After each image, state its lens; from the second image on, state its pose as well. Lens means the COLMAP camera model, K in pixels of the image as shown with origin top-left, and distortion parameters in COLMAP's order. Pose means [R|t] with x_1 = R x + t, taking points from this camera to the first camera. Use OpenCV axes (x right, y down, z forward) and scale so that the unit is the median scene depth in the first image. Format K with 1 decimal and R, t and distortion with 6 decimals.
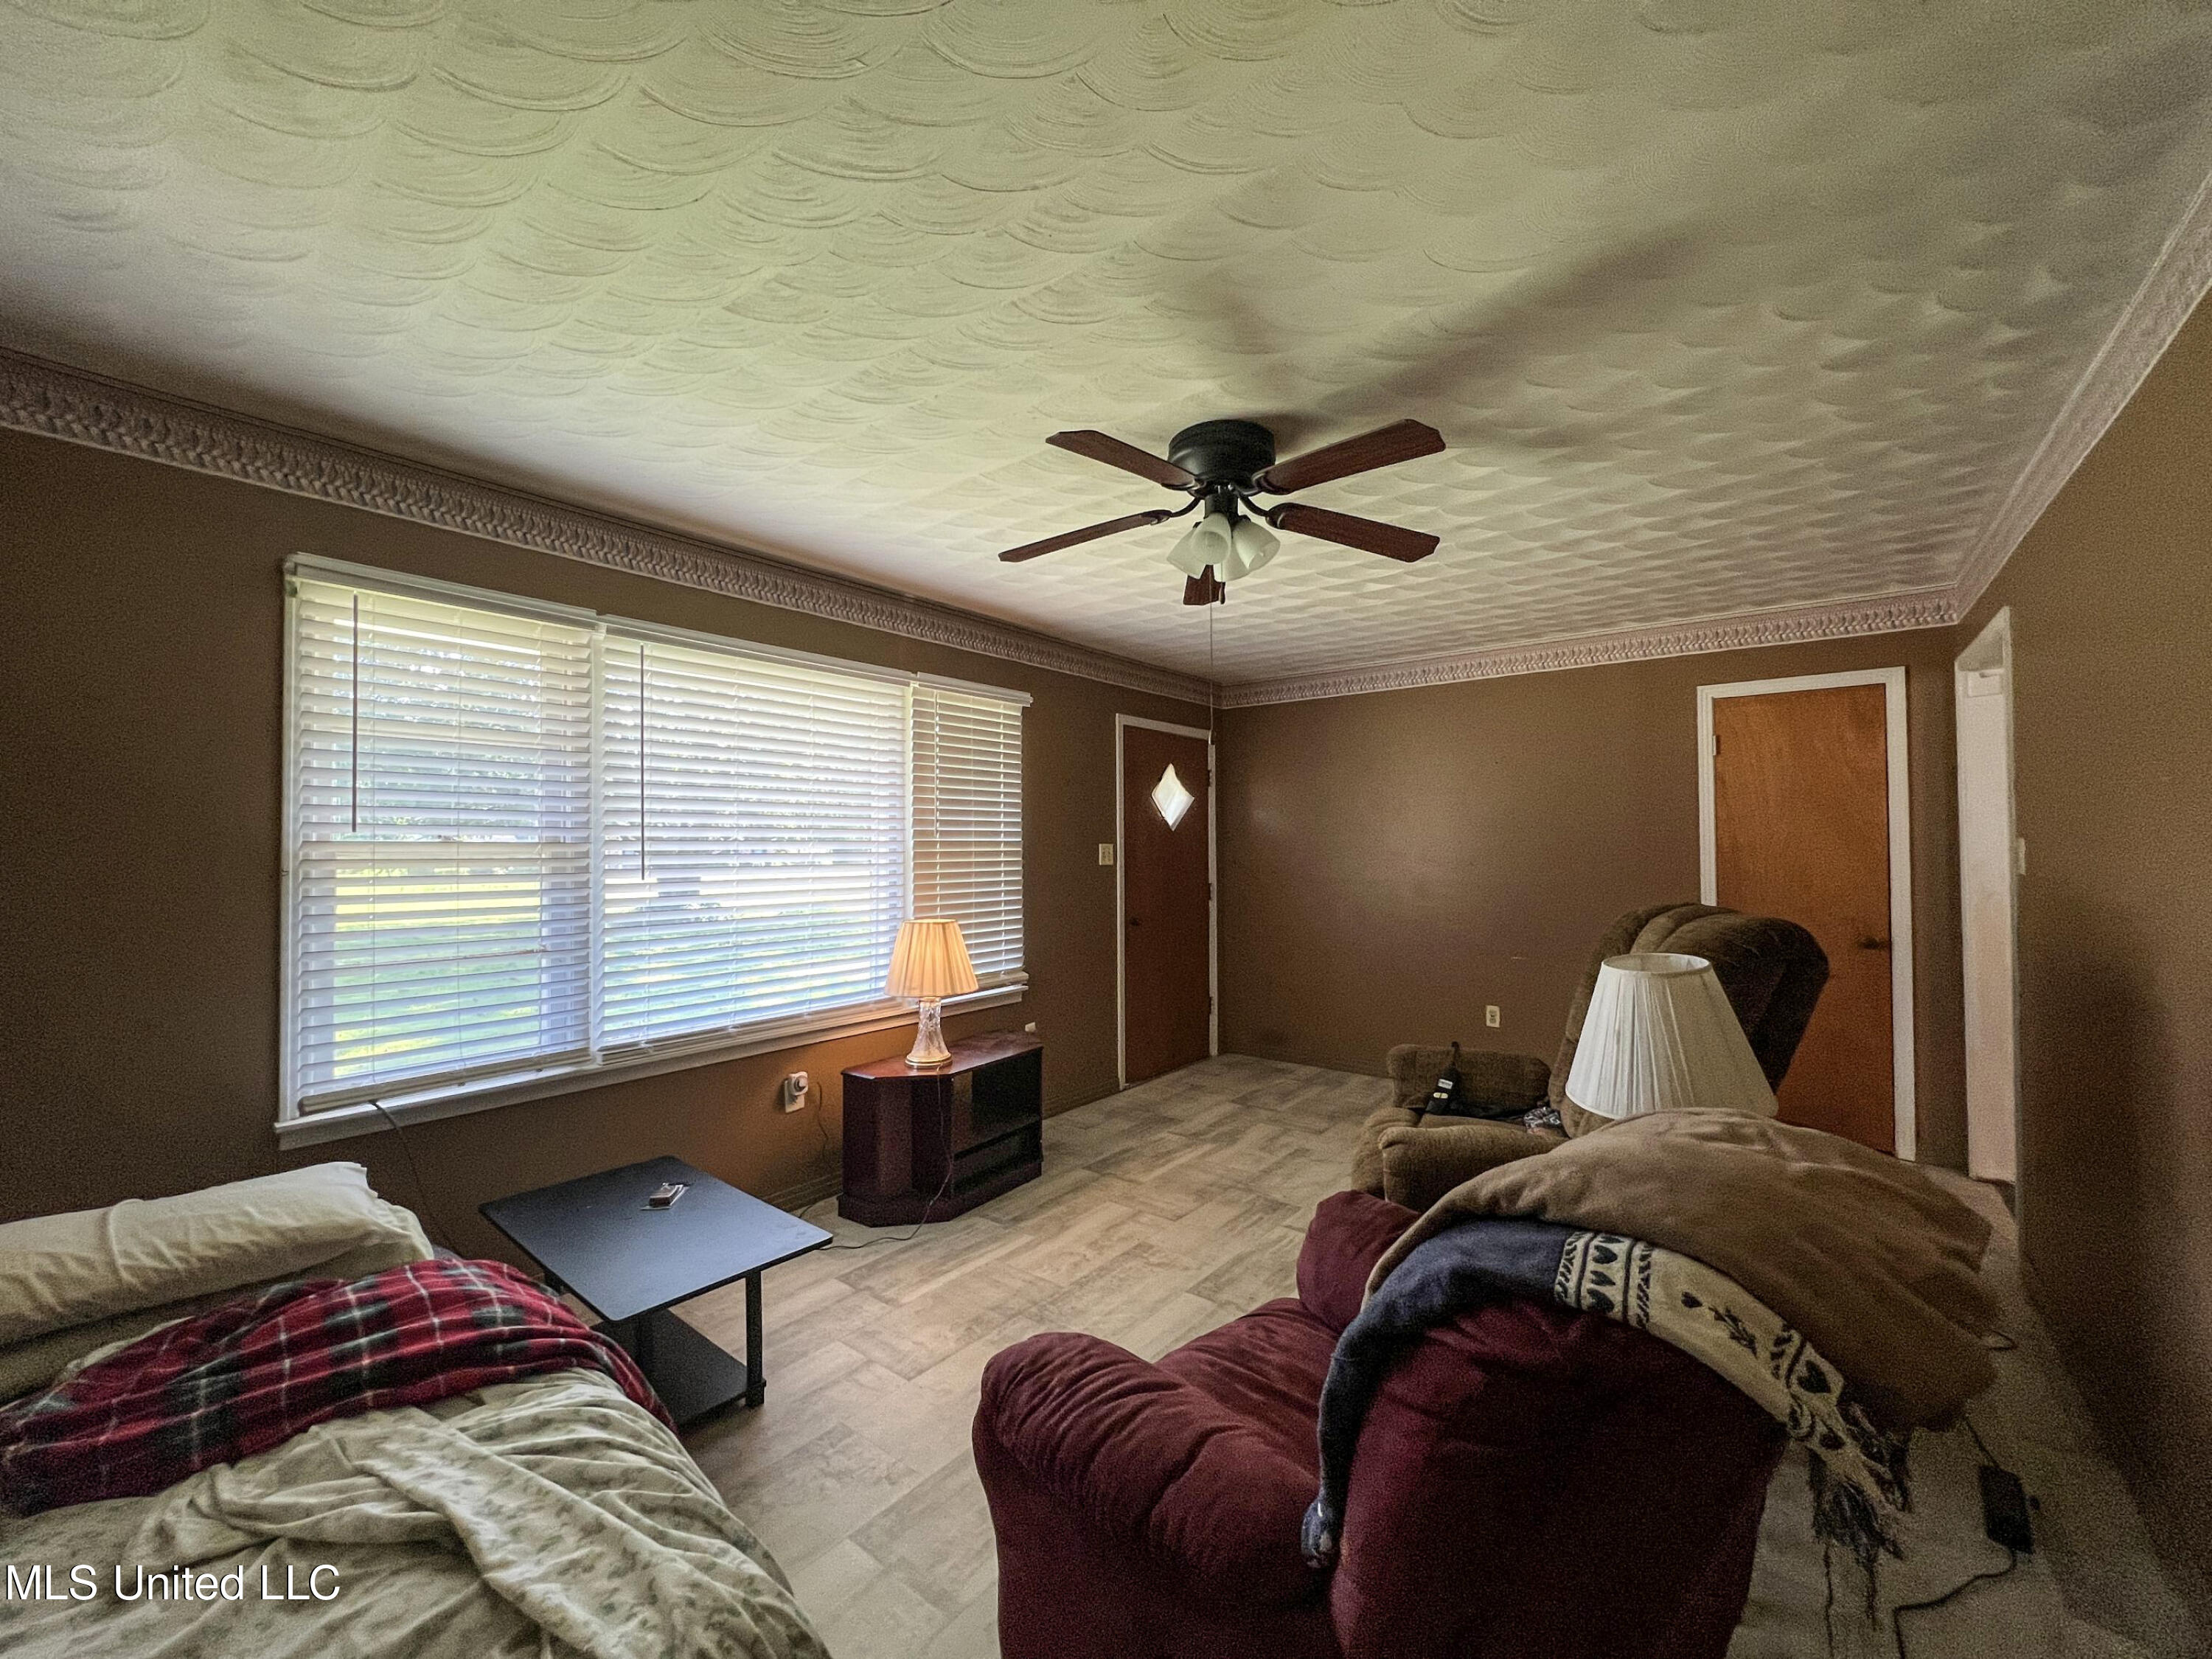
lens RADIAL K [[886.5, 0, 1111.5], [0, 886.5, 830.5], [0, 0, 1]] dist [-0.002457, 0.000514]
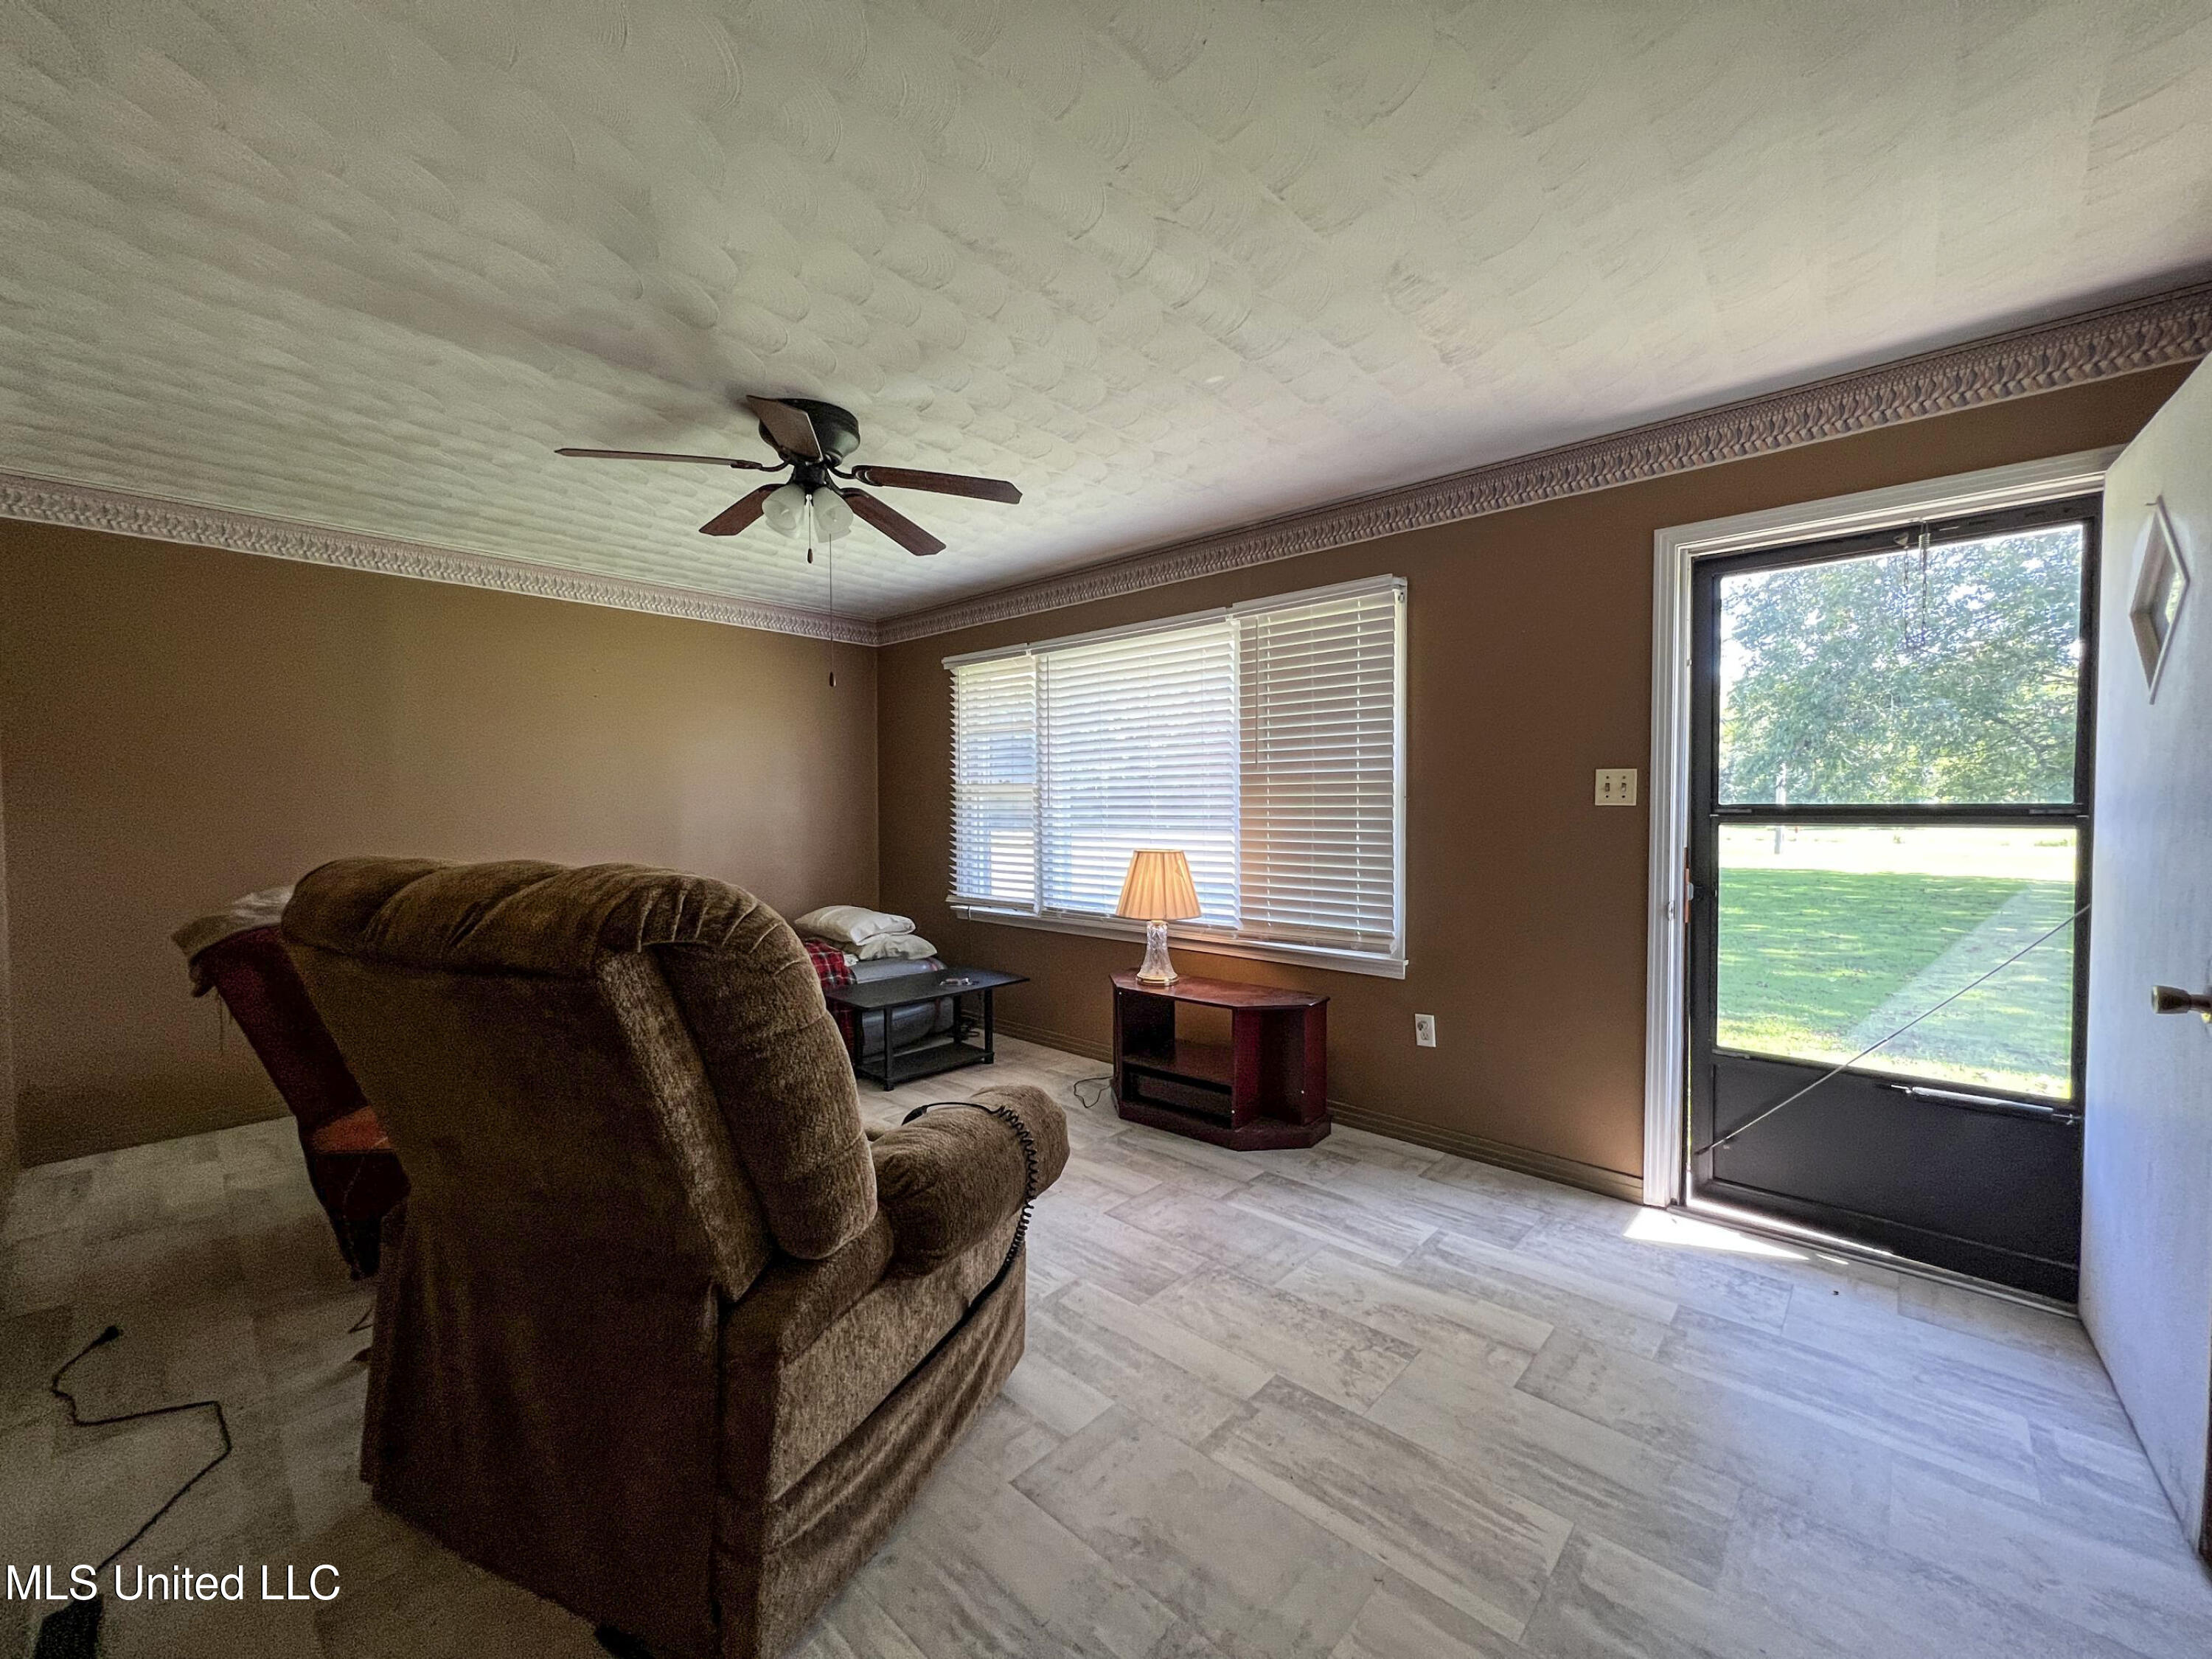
lens RADIAL K [[886.5, 0, 1105.6], [0, 886.5, 831.1], [0, 0, 1]] dist [-0.002457, 0.000514]
pose [[-0.082425, 0.055513, -0.995050, 0.731754], [0.039789, 0.997835, 0.052373, 0.014494], [0.995803, -0.035275, -0.084455, 0.868078]]
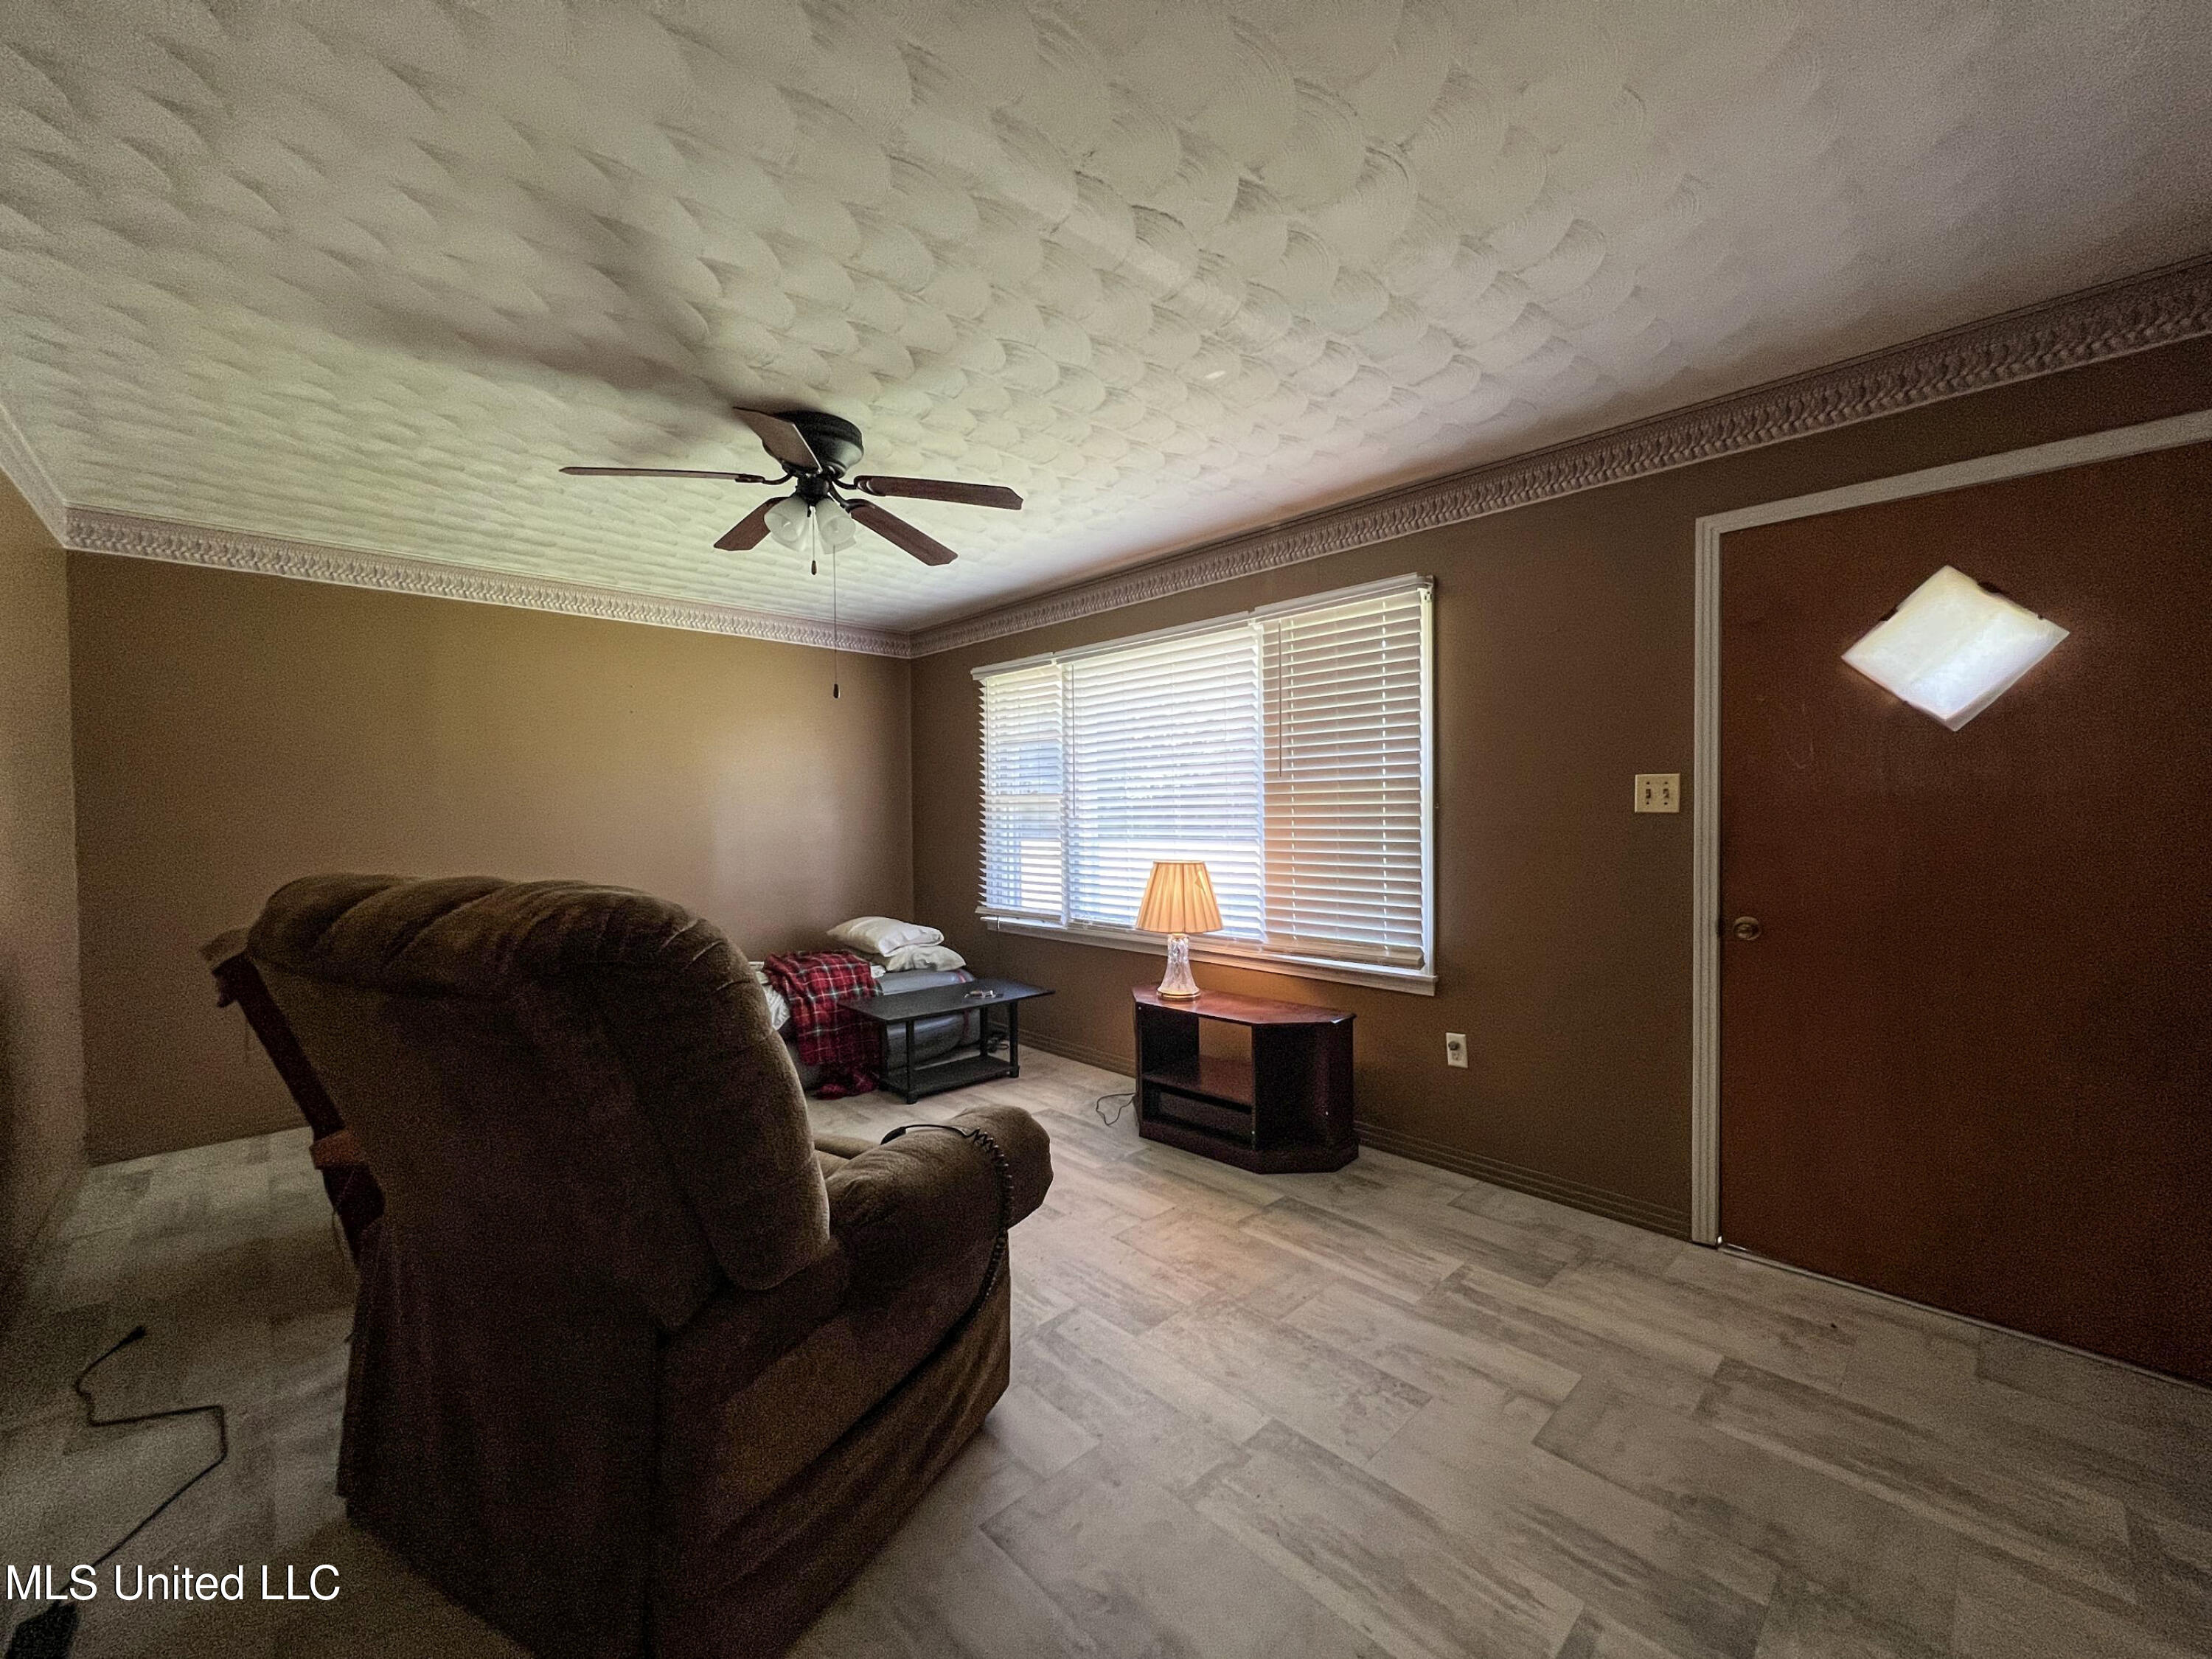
lens RADIAL K [[886.5, 0, 1106.0], [0, 886.5, 828.3], [0, 0, 1]] dist [-0.002457, 0.000514]
pose [[-0.148367, 0.043120, -0.987992, 0.708876], [0.047559, 0.998204, 0.036424, 0.015466], [0.987788, -0.041584, -0.150151, 0.907076]]
